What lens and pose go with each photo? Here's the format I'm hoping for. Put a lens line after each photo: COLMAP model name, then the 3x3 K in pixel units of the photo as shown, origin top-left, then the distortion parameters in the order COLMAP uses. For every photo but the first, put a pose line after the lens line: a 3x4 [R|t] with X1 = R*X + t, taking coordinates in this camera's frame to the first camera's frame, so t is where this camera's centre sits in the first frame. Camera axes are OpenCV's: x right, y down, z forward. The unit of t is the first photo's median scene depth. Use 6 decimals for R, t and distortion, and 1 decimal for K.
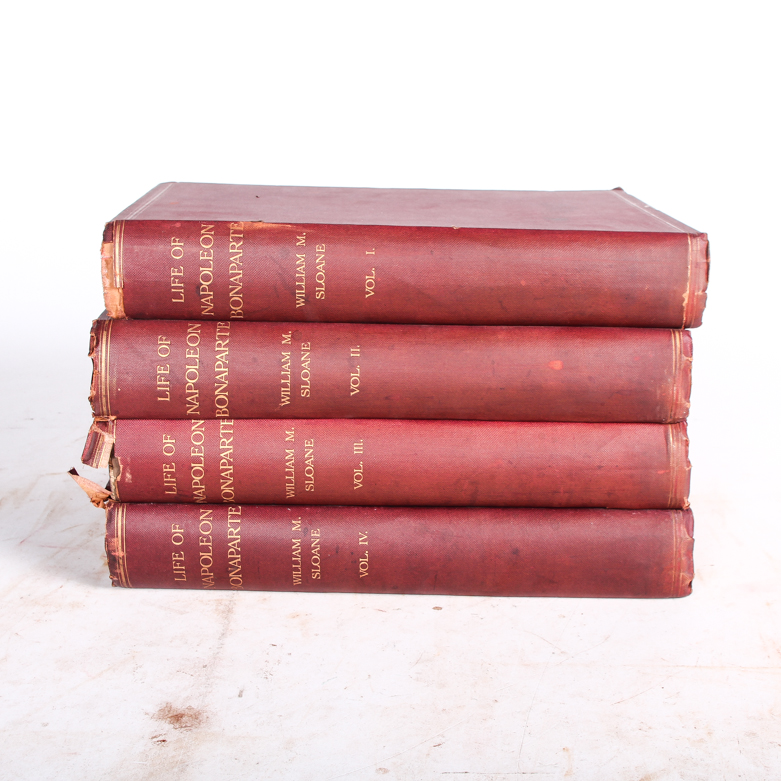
lens RADIAL K [[1036.1, 0, 384.2], [0, 1036.1, 392.7], [0, 0, 1]] dist [-0.033036, 0.000000]
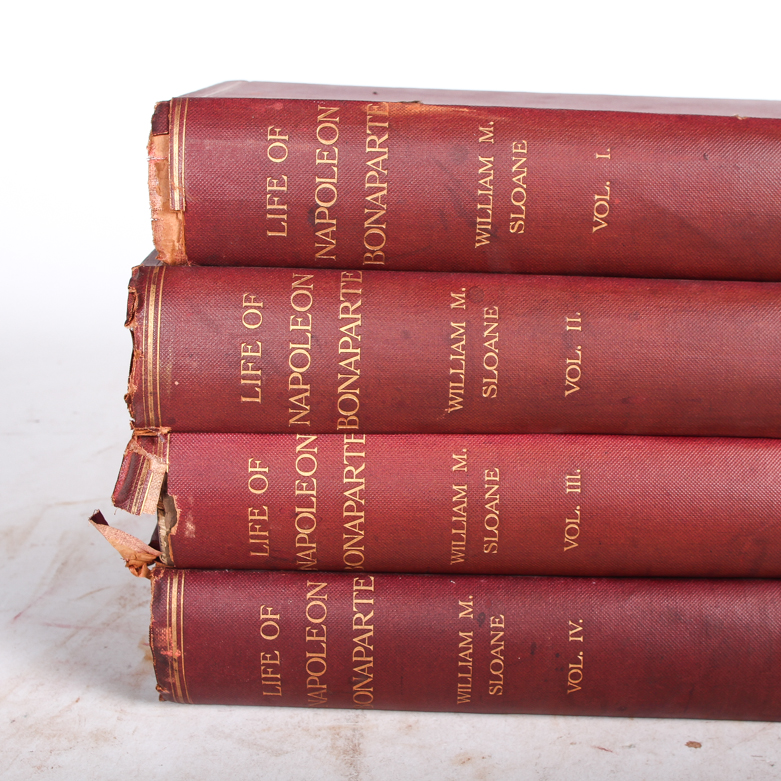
lens RADIAL K [[1036.1, 0, 397.6], [0, 1036.1, 388.2], [0, 0, 1]] dist [-0.033036, 0.000000]
pose [[0.999970, 0.007645, -0.001549, -0.126494], [-0.007638, 0.999961, 0.004368, -0.003664], [0.001582, -0.004356, 0.999989, 0.399398]]
